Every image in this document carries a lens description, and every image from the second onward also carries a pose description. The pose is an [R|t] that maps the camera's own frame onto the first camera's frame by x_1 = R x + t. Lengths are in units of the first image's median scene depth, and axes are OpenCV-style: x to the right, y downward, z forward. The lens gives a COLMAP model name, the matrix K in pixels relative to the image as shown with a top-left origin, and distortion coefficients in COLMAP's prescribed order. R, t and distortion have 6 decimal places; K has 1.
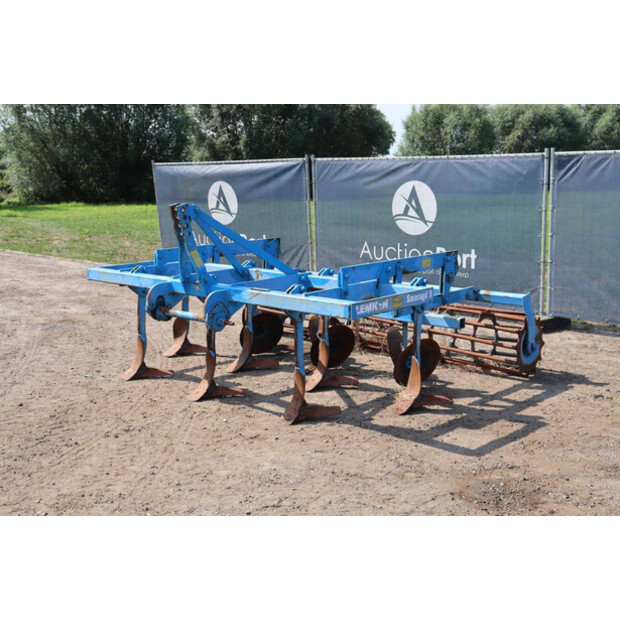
lens RADIAL K [[767.0, 0, 310.0], [0, 767.0, 310.0], [0, 0, 1]] dist [-0.009004, 0.014477]
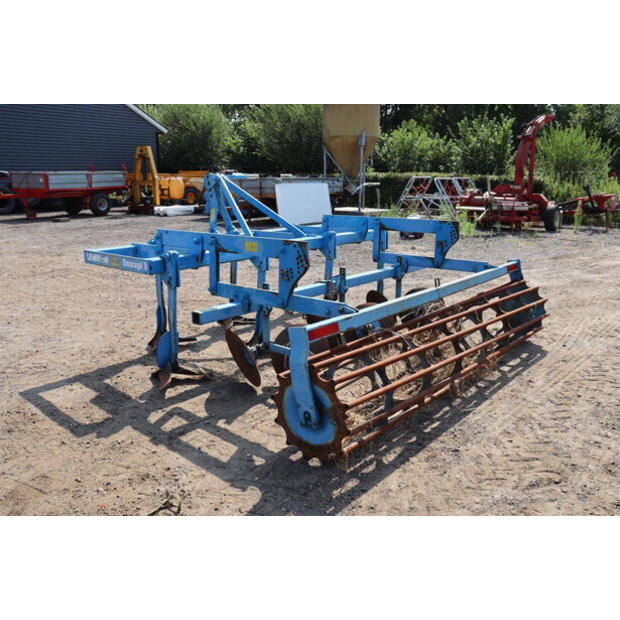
lens RADIAL K [[548.9, 0, 310.0], [0, 548.9, 310.0], [0, 0, 1]] dist [-0.081884, 0.008450]
pose [[0.012474, 0.238135, -0.971152, 0.489478], [-0.170962, 0.957434, 0.232576, -0.094730], [0.985199, 0.163129, 0.052655, 0.686460]]
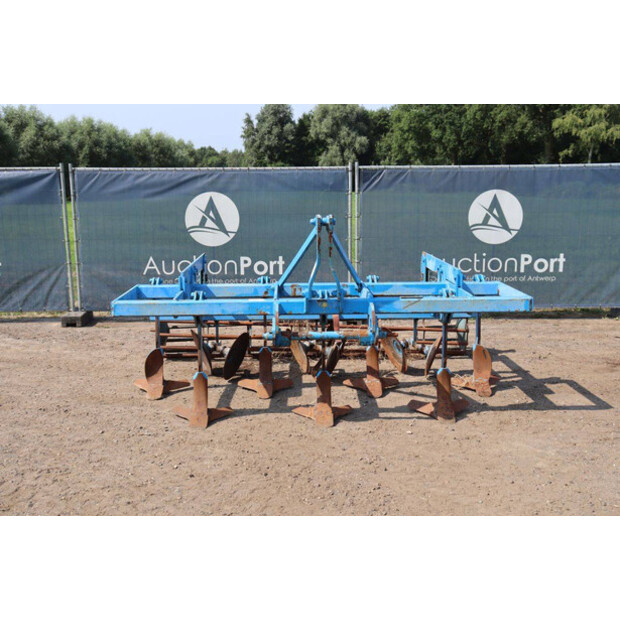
lens RADIAL K [[646.7, 0, 310.3], [0, 646.7, 281.8], [0, 0, 1]] dist [0.005110, 0.006950]
pose [[0.735463, -0.098684, 0.670340, -0.362488], [0.119471, 0.992723, 0.015066, -0.053591], [-0.666949, 0.069006, 0.741901, 0.321062]]
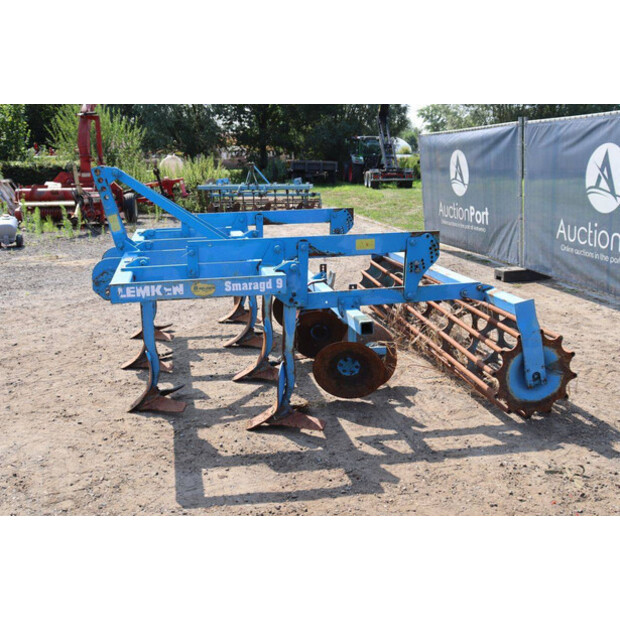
lens RADIAL K [[674.5, 0, 310.0], [0, 674.5, 310.0], [0, 0, 1]] dist [-0.012979, -0.000648]
pose [[0.798108, 0.122940, -0.589838, 0.338775], [-0.090974, 0.992327, 0.083734, -0.031256], [0.595606, -0.013169, 0.803168, 0.280302]]
